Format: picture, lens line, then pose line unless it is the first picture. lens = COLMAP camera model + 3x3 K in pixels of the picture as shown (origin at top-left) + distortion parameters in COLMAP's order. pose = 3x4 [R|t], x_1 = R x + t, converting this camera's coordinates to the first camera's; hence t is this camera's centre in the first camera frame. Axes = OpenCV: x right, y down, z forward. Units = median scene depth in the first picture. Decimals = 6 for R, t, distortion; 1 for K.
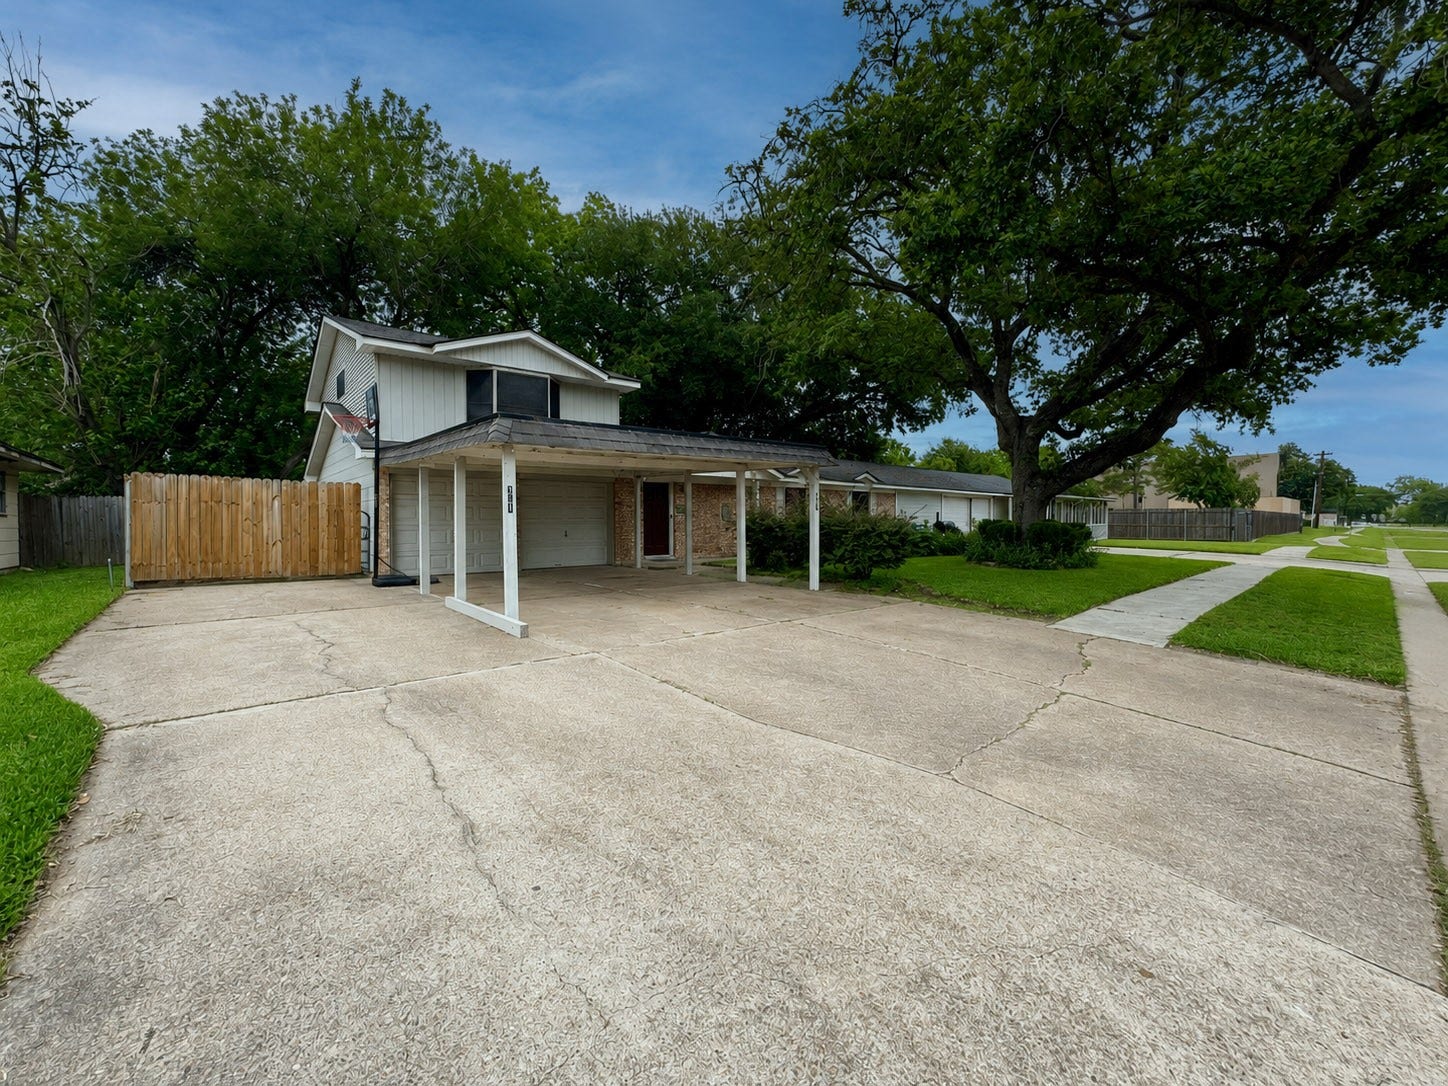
lens RADIAL K [[585.1, 0, 718.2], [0, 585.1, 542.6], [0, 0, 1]] dist [-0.038629, 0.017362]
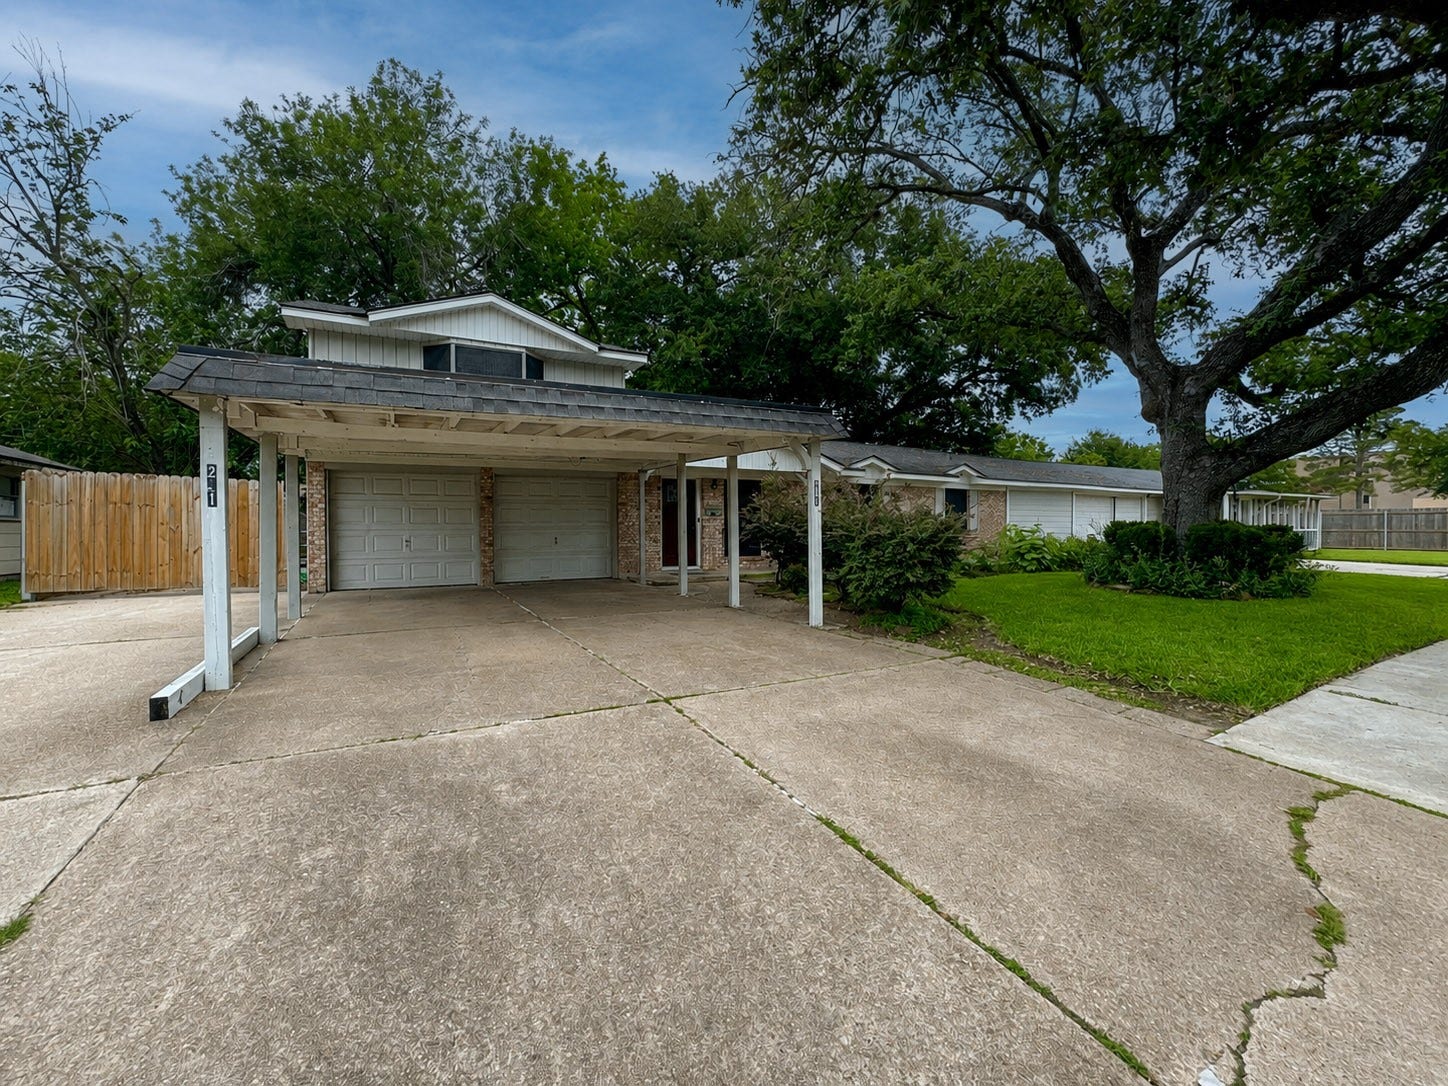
lens RADIAL K [[585.1, 0, 718.2], [0, 585.1, 542.6], [0, 0, 1]] dist [-0.038629, 0.017362]
pose [[0.977602, 0.003587, -0.210429, 0.126554], [-0.005955, 0.999926, -0.010622, -0.003721], [0.210376, 0.011637, 0.977551, 0.209425]]
